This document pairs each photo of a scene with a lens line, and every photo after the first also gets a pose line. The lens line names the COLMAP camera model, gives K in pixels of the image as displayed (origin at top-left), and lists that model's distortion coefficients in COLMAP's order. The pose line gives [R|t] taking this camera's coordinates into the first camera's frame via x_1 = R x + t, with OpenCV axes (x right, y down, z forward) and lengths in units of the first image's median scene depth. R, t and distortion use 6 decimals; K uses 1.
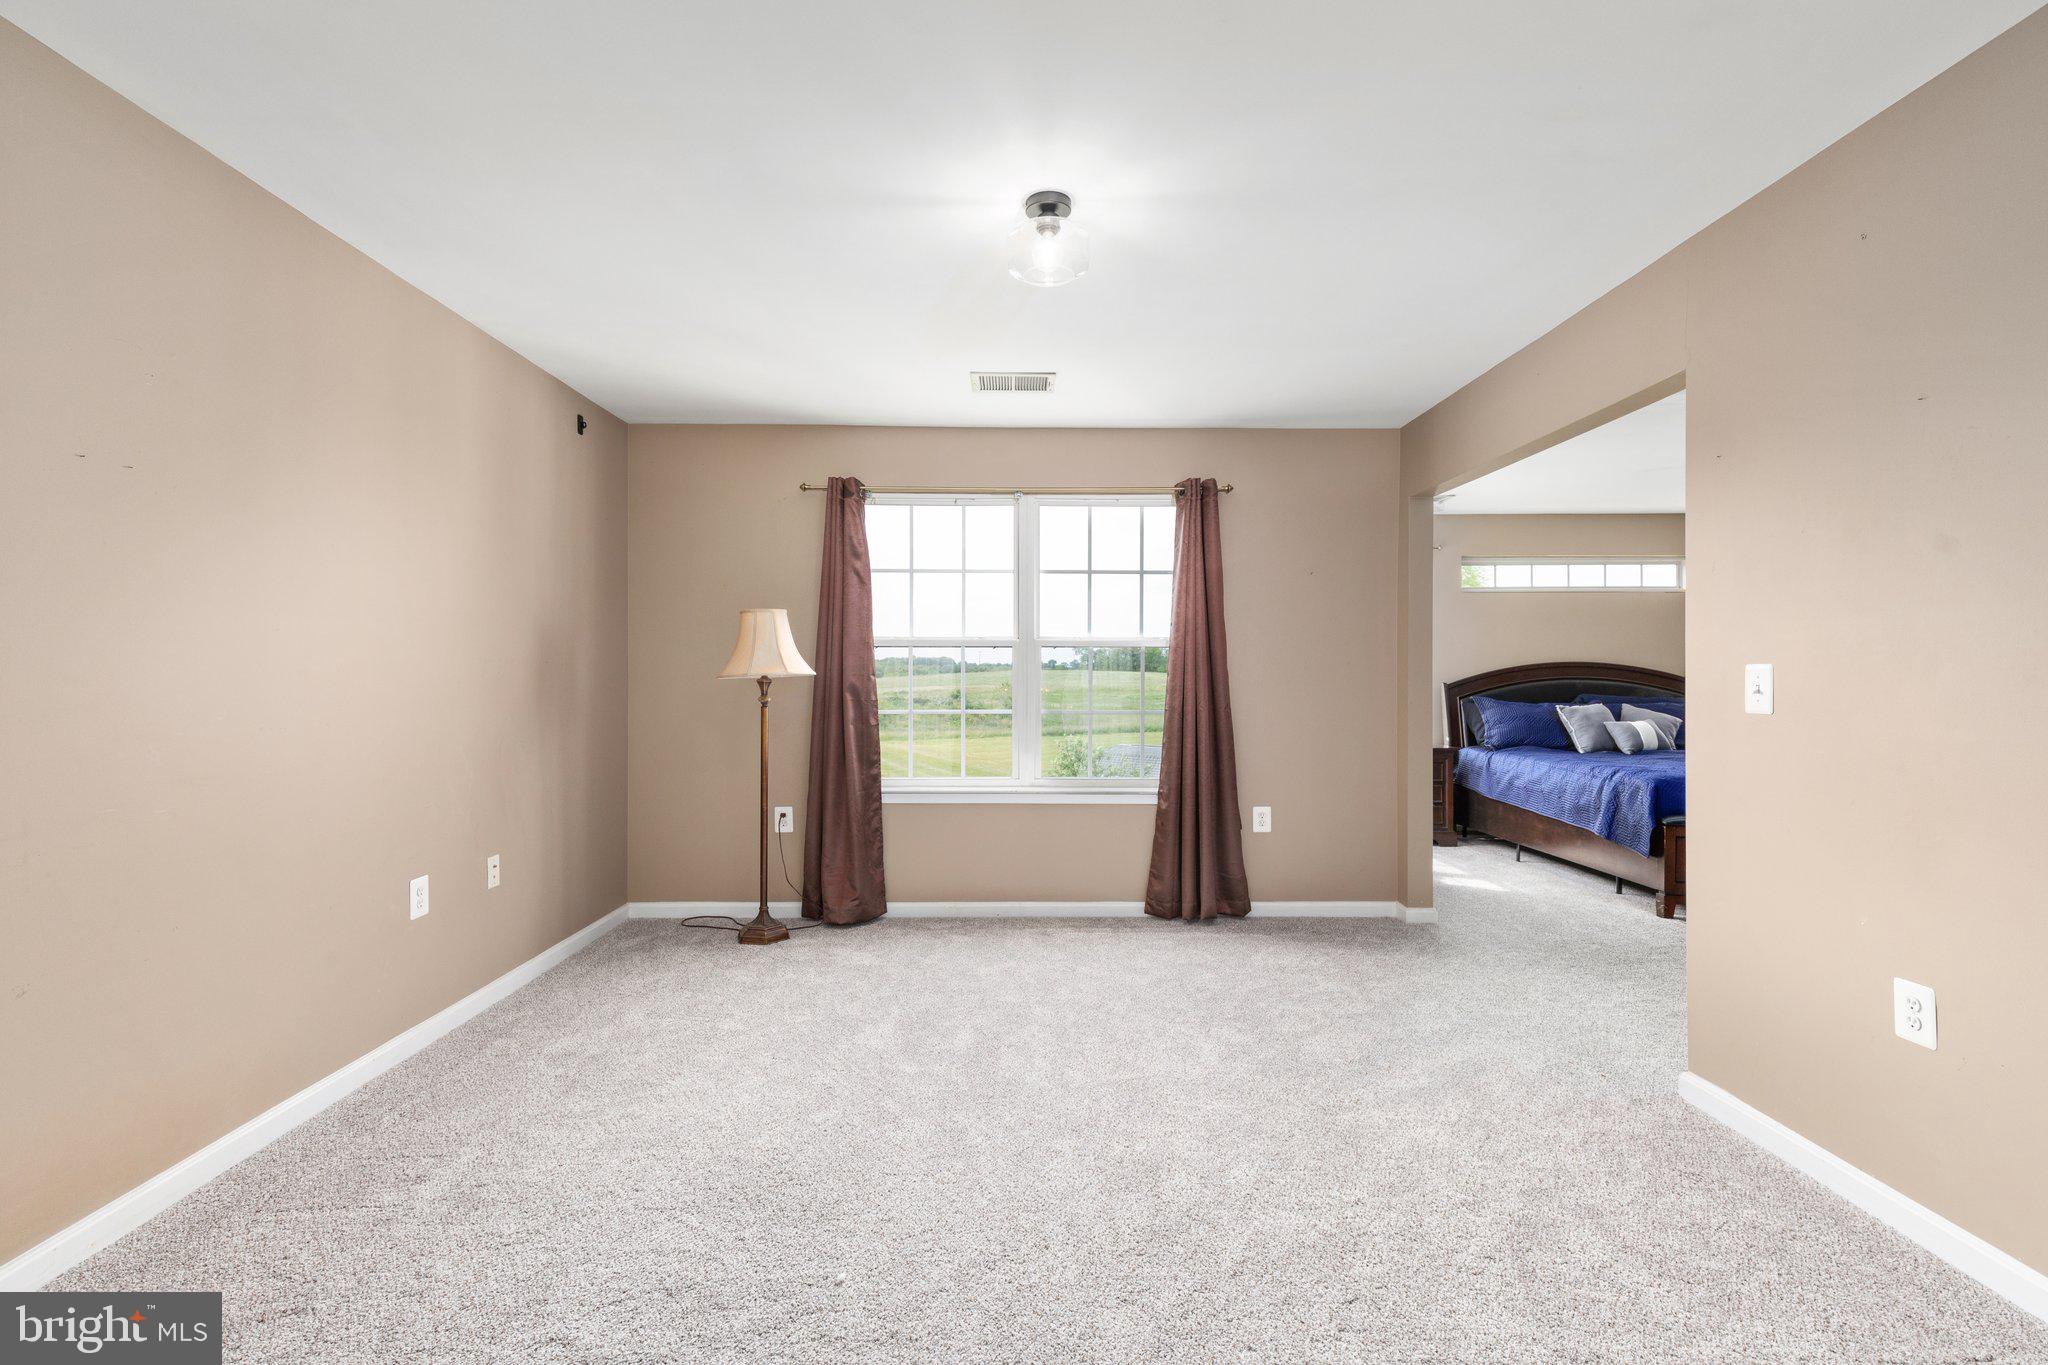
lens RADIAL K [[920.5, 0, 1023.9], [0, 920.5, 680.7], [0, 0, 1]] dist [0.003541, 0.000410]
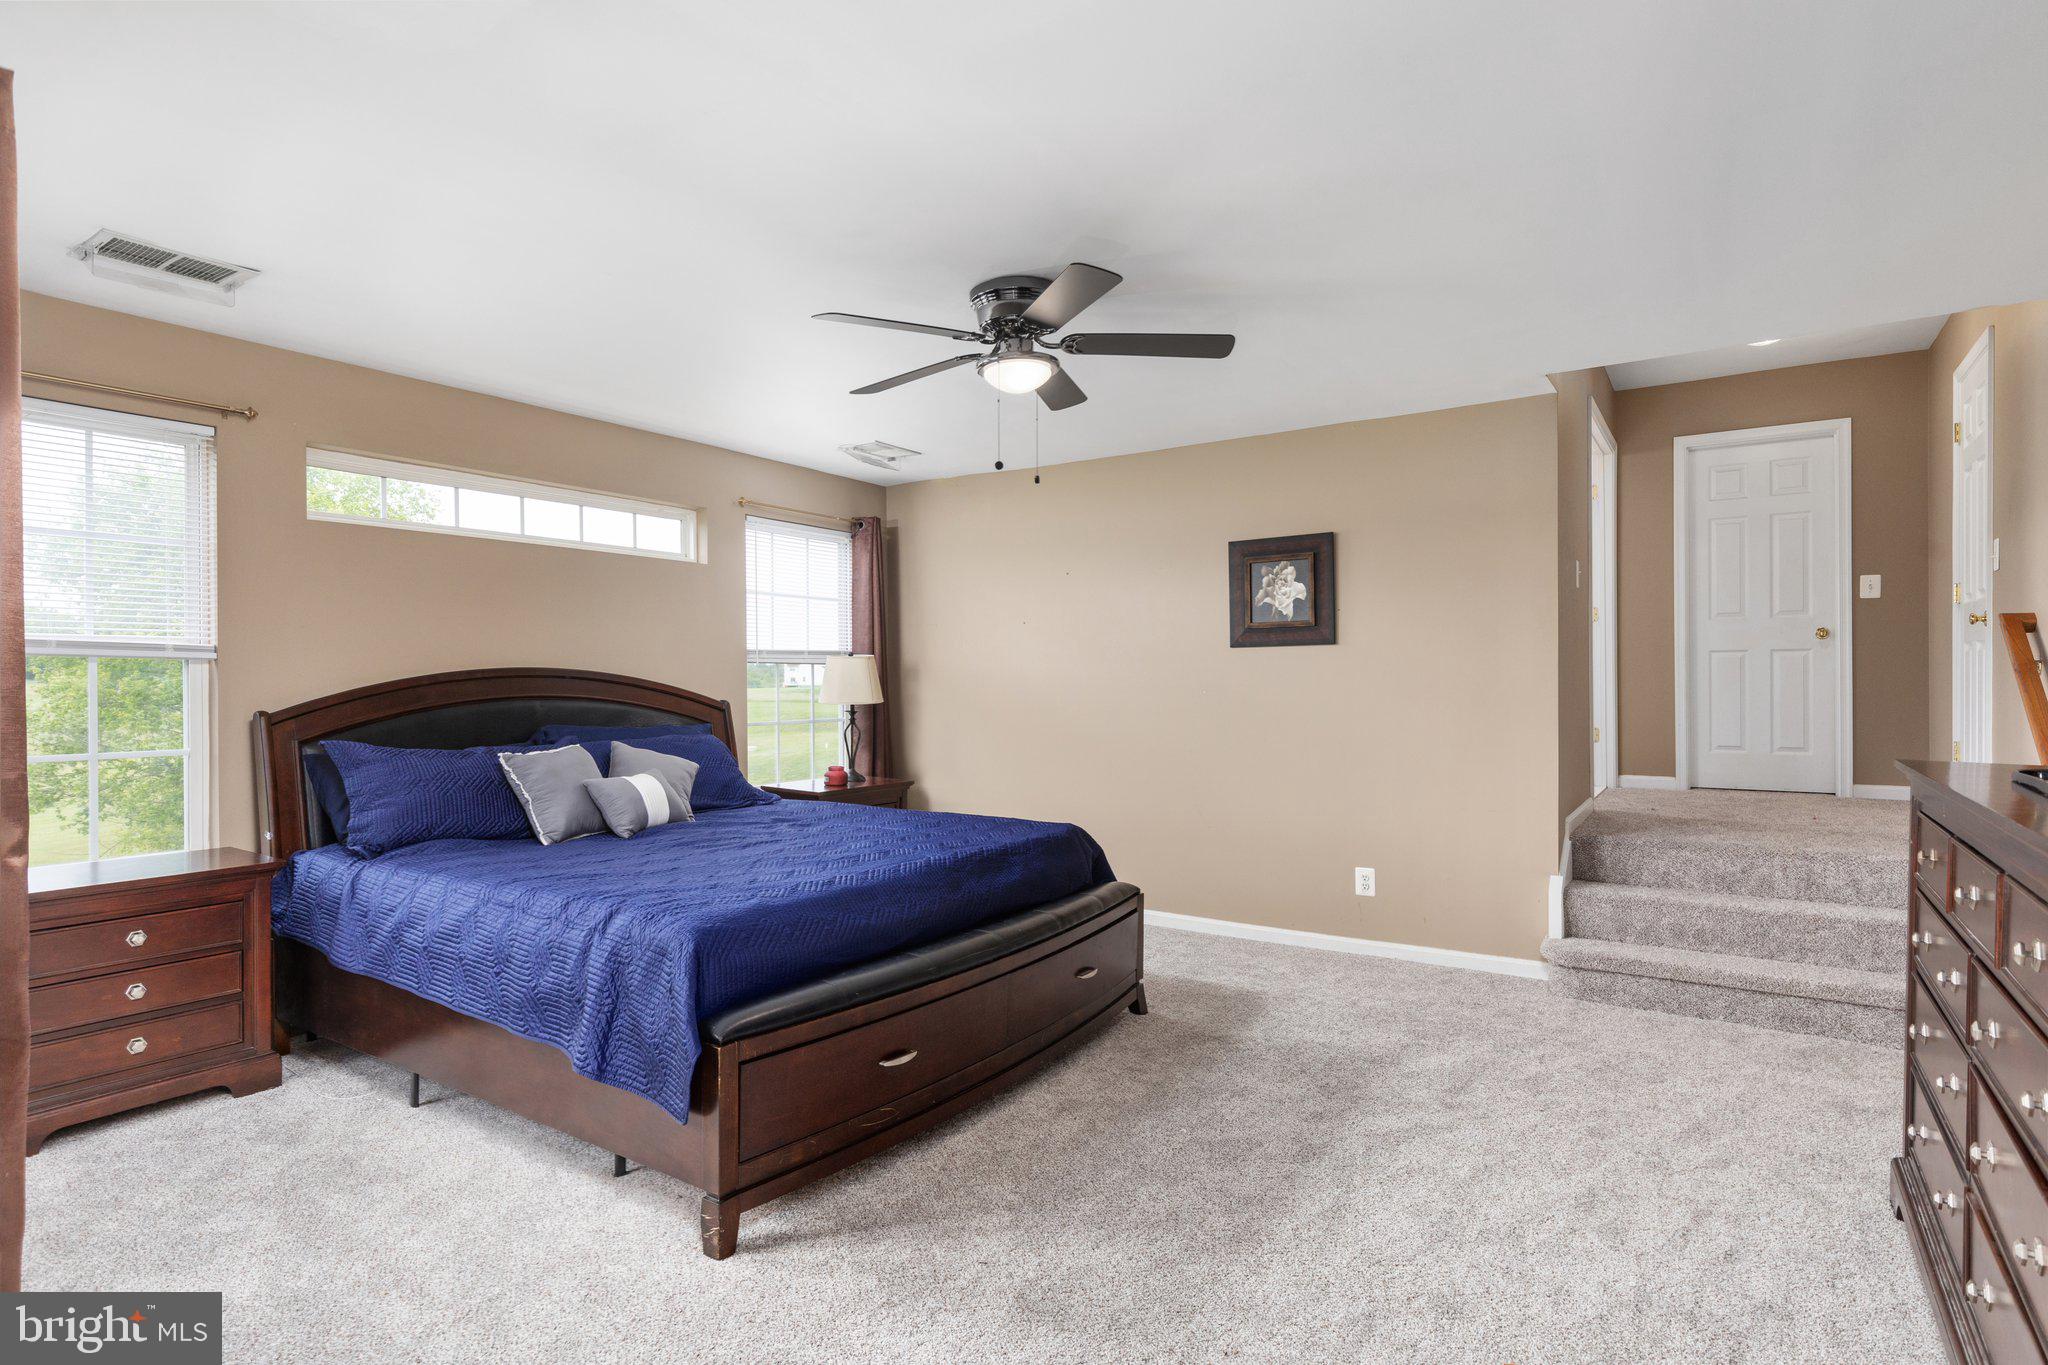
lens RADIAL K [[1059.0, 0, 1024.0], [0, 1059.0, 682.5], [0, 0, 1]] dist [0.002759, 0.000738]
pose [[0.568835, 0.001022, 0.822451, 0.273390], [0.006103, 0.999966, -0.005464, -0.007952], [-0.822429, 0.008127, 0.568810, 0.447683]]
